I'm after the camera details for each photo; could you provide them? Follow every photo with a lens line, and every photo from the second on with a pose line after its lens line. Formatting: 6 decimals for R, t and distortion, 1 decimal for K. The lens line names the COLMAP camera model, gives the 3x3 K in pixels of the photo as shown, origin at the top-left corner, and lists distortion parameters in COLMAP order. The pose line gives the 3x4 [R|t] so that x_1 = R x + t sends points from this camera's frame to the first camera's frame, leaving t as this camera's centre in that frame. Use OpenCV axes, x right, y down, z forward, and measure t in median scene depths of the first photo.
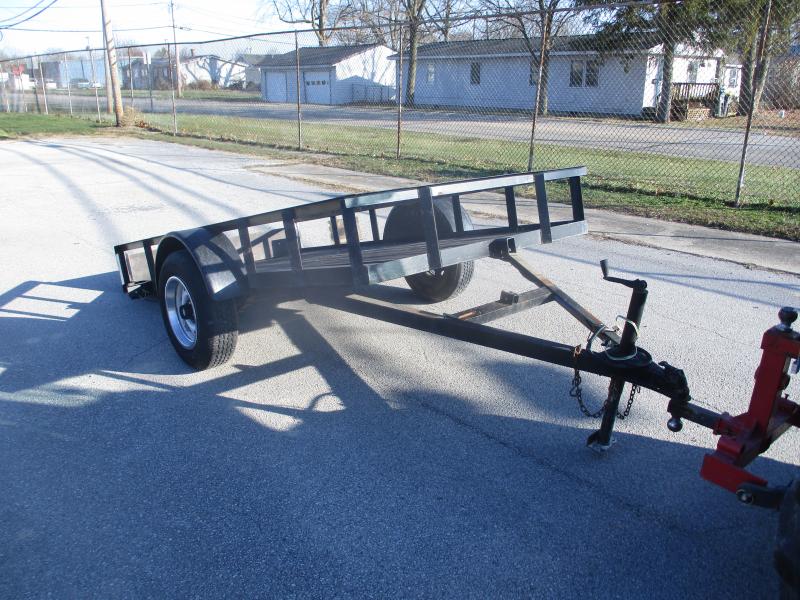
lens RADIAL K [[655.3, 0, 400.0], [0, 655.3, 300.0], [0, 0, 1]] dist [-0.018816, 0.007481]
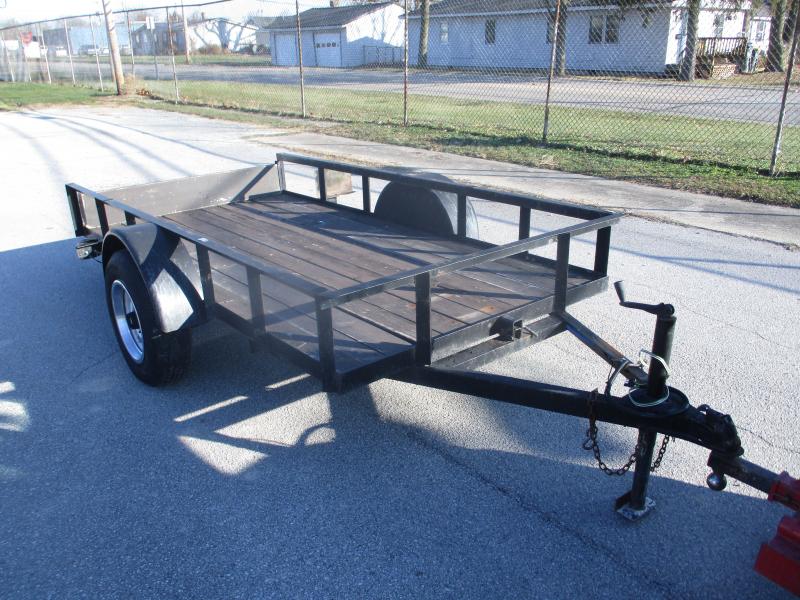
lens RADIAL K [[655.3, 0, 400.0], [0, 655.3, 300.0], [0, 0, 1]] dist [-0.018816, 0.007481]
pose [[0.999605, -0.009251, -0.026548, 0.011646], [0.010666, 0.998502, 0.053666, -0.014251], [0.026012, -0.053928, 0.998206, 0.041143]]
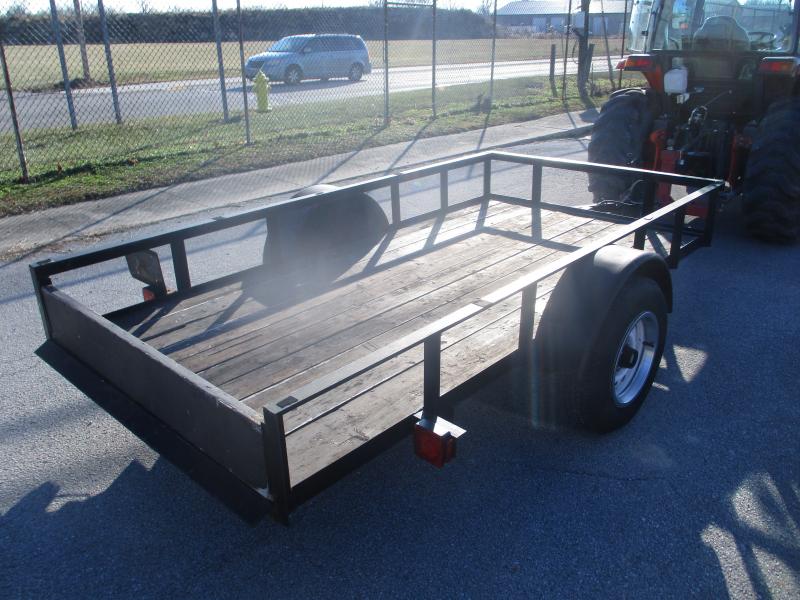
lens RADIAL K [[655.3, 0, 400.0], [0, 655.3, 300.0], [0, 0, 1]] dist [-0.018816, 0.007481]
pose [[-0.094885, -0.376712, 0.921458, -0.258630], [0.325366, 0.863062, 0.386343, -0.110694], [-0.940816, 0.336469, 0.040677, 0.319616]]
